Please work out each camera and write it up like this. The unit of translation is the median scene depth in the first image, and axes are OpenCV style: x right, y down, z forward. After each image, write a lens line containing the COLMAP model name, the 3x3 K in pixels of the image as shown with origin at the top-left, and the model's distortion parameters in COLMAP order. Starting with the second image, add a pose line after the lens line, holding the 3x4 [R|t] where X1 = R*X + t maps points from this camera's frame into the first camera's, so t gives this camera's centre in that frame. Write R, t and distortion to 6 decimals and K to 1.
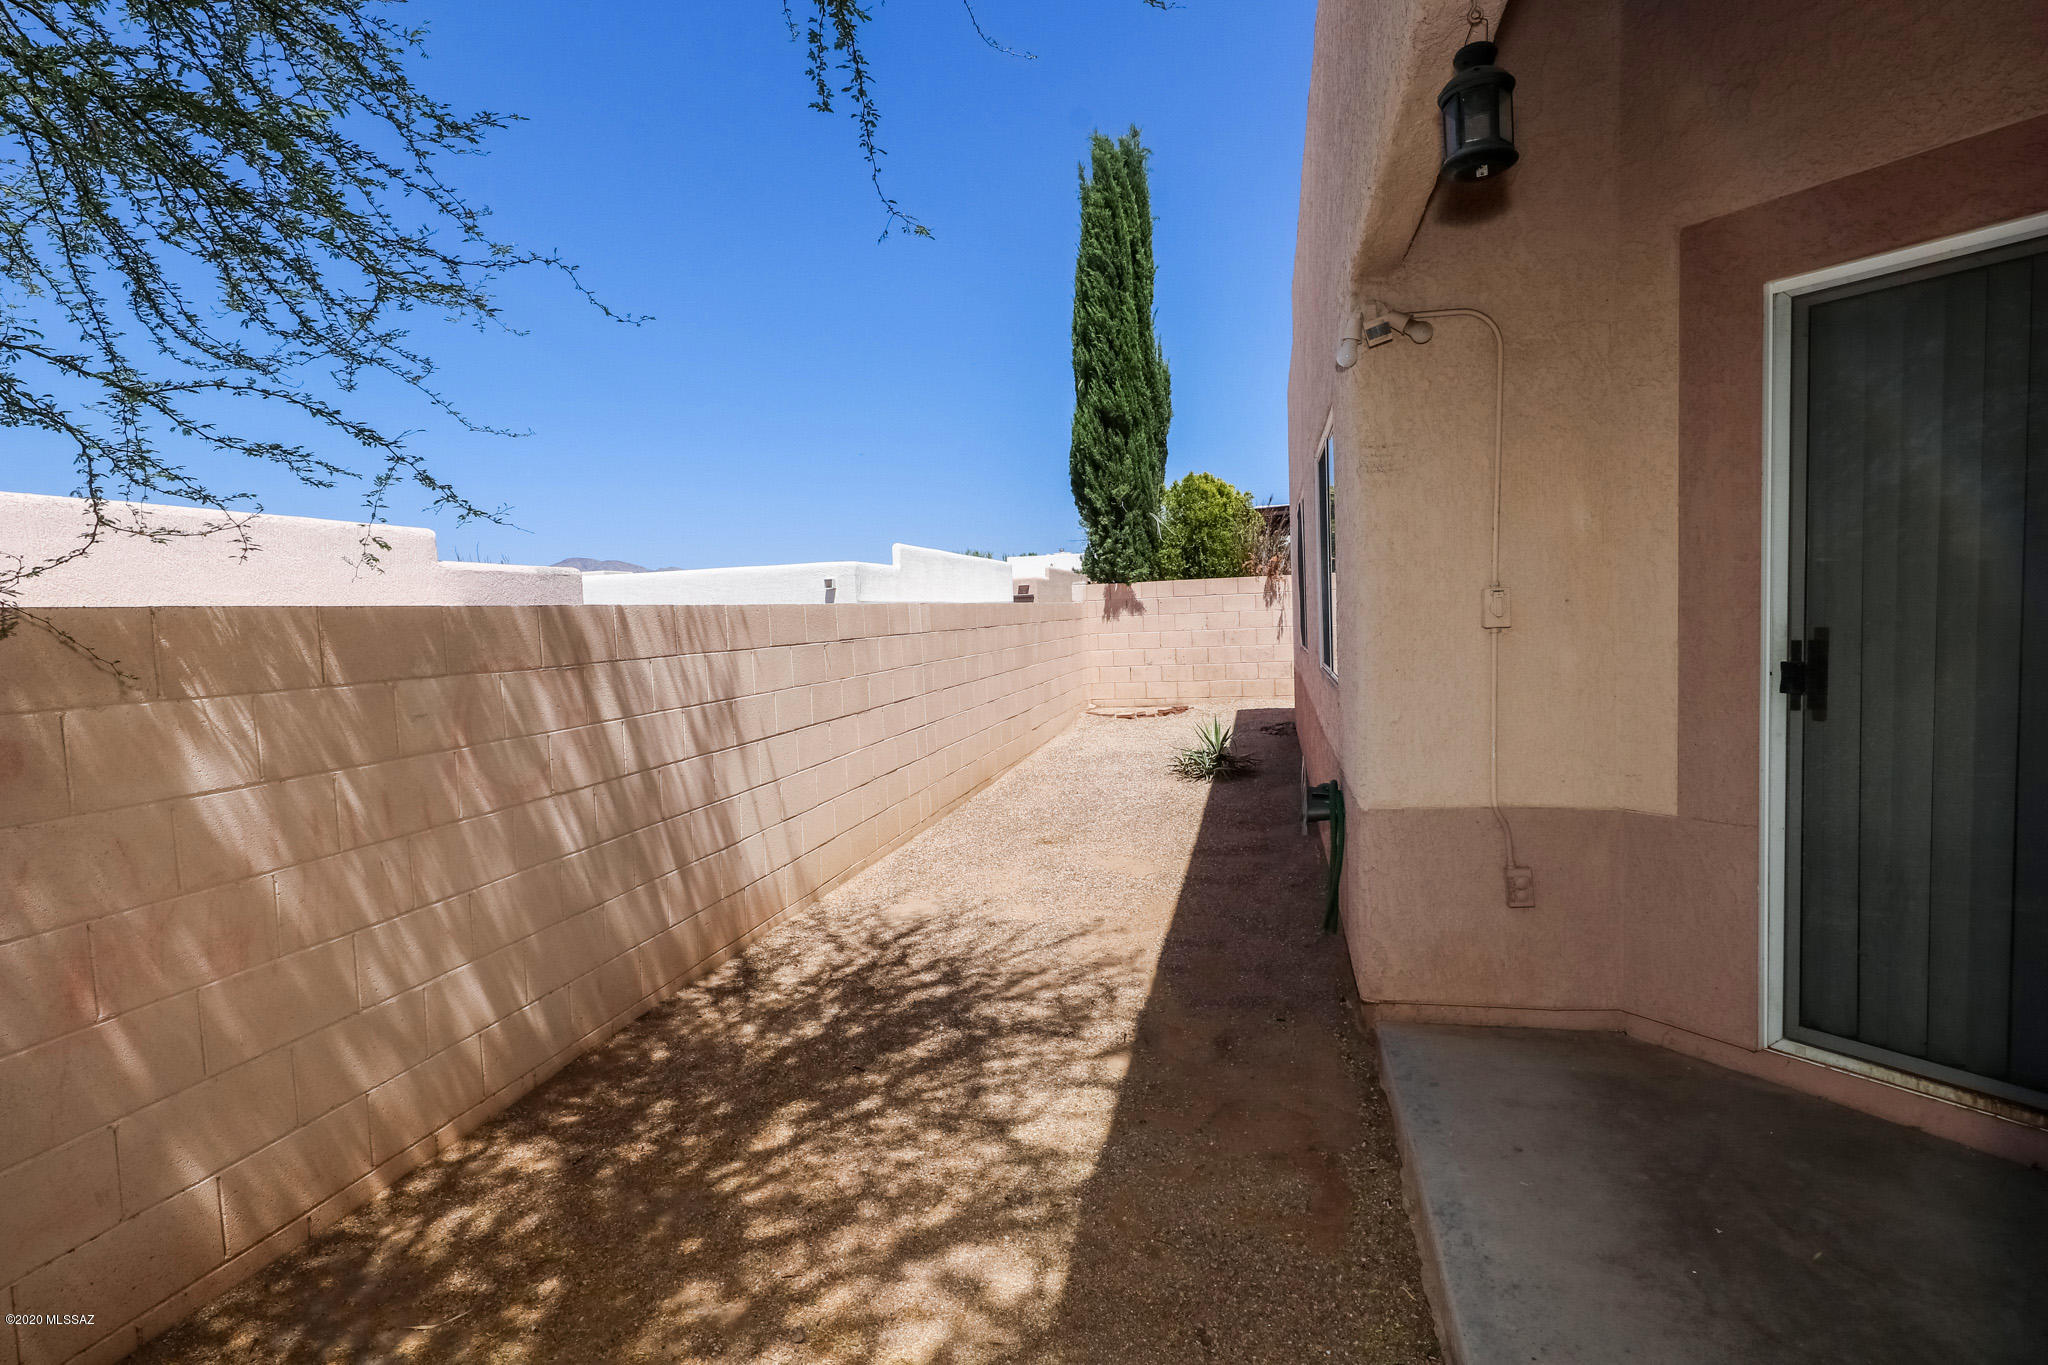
lens RADIAL K [[1086.0, 0, 1038.8], [0, 1086.0, 691.8], [0, 0, 1]] dist [0.024242, -0.004871]
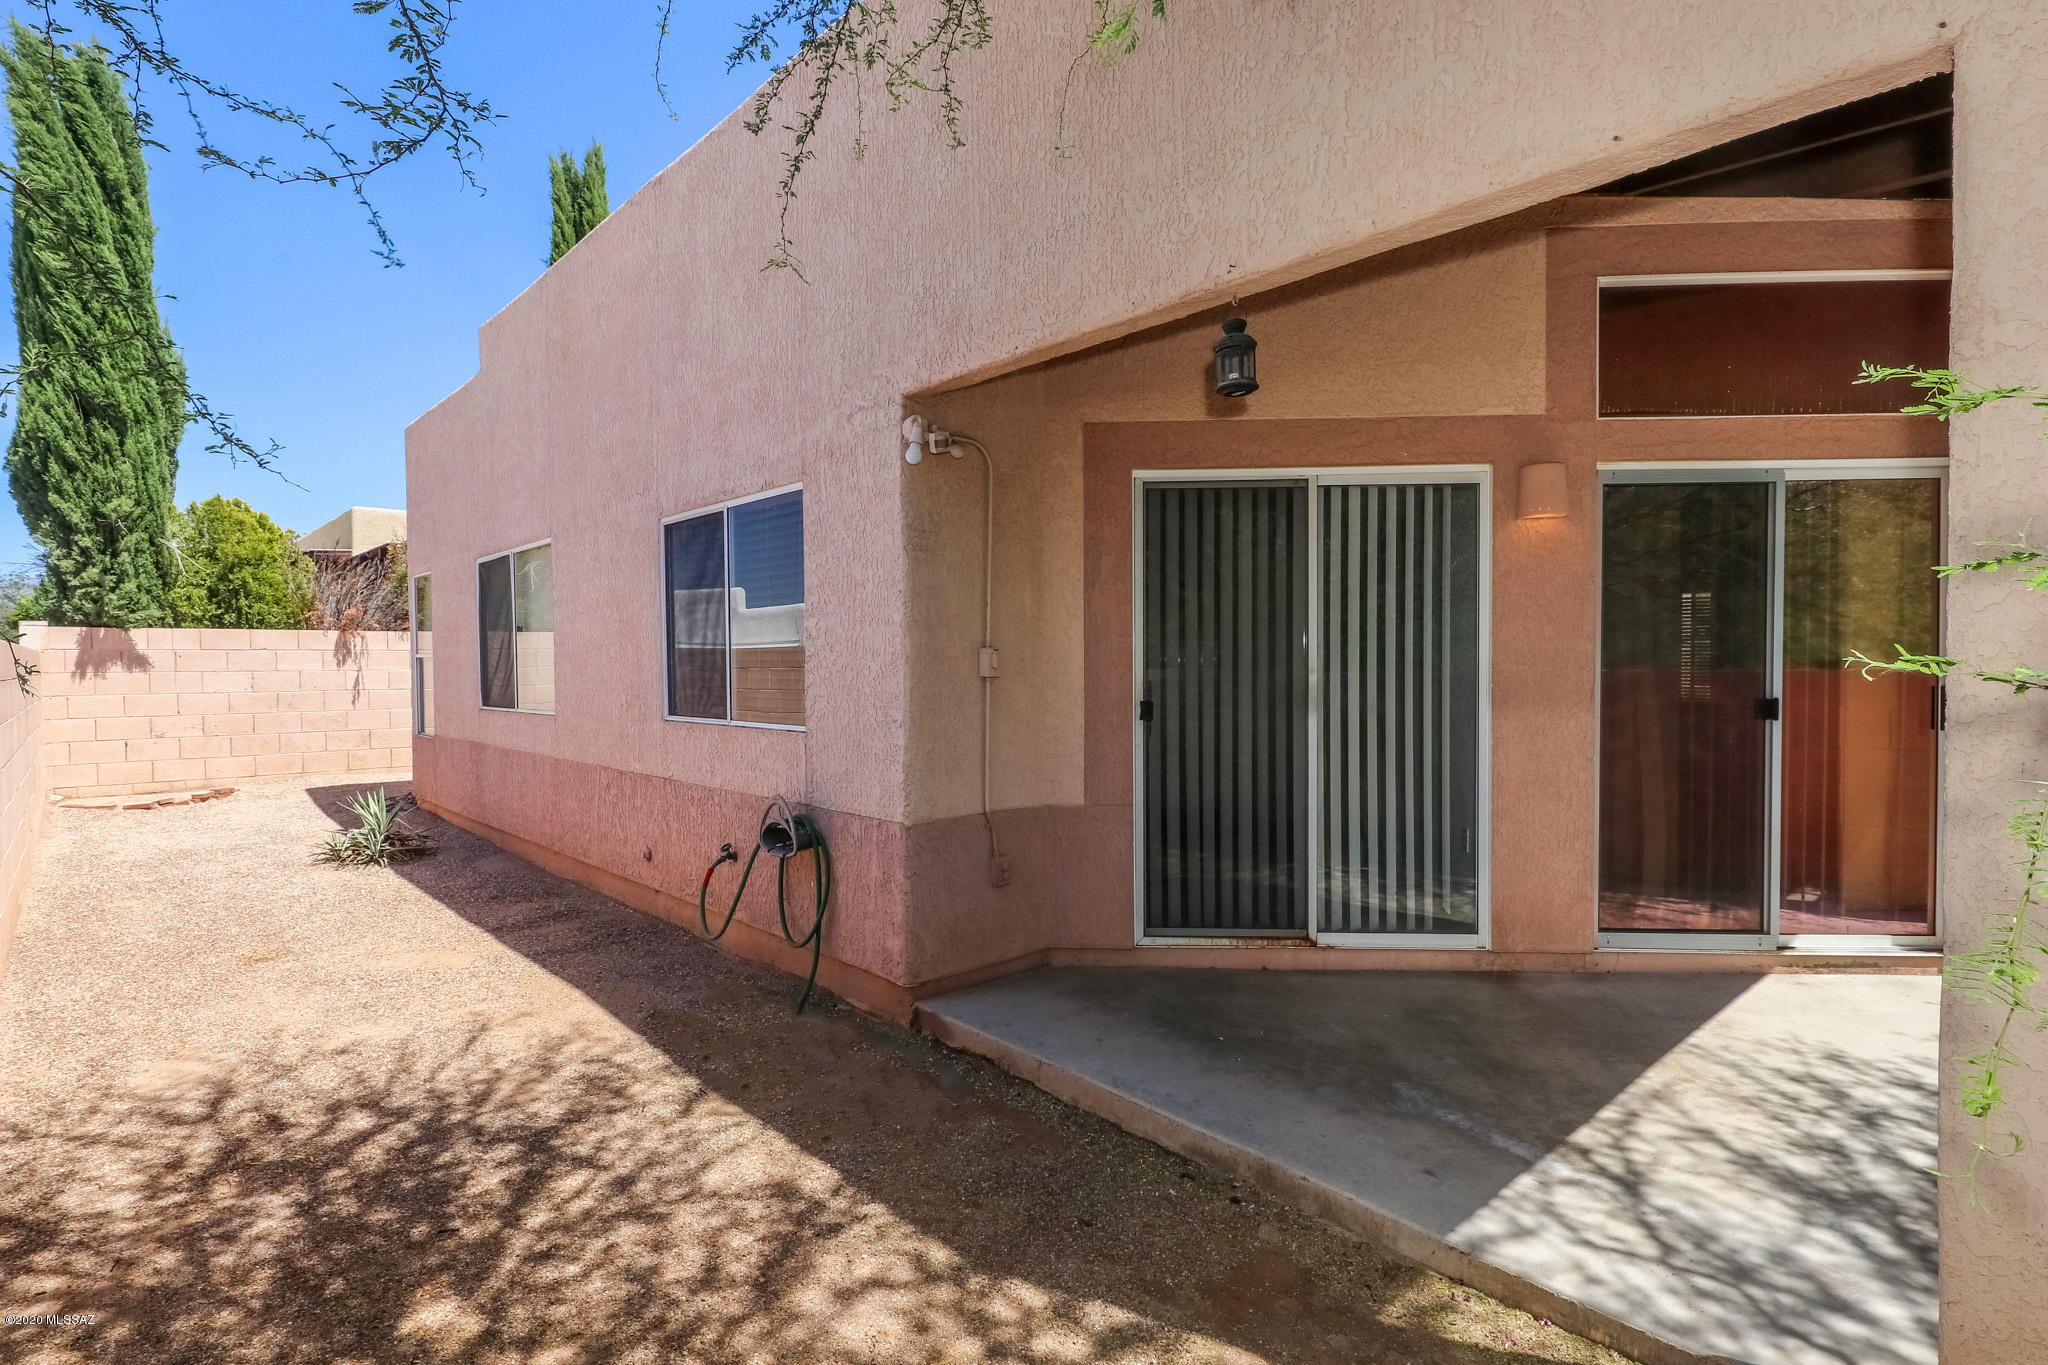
lens RADIAL K [[1086.0, 0, 1044.9], [0, 1086.0, 685.8], [0, 0, 1]] dist [0.024242, -0.004871]
pose [[0.551077, 0.016534, 0.834290, -0.374352], [0.046647, 0.997630, -0.050583, 0.012696], [-0.833149, 0.066793, 0.549000, 0.117673]]
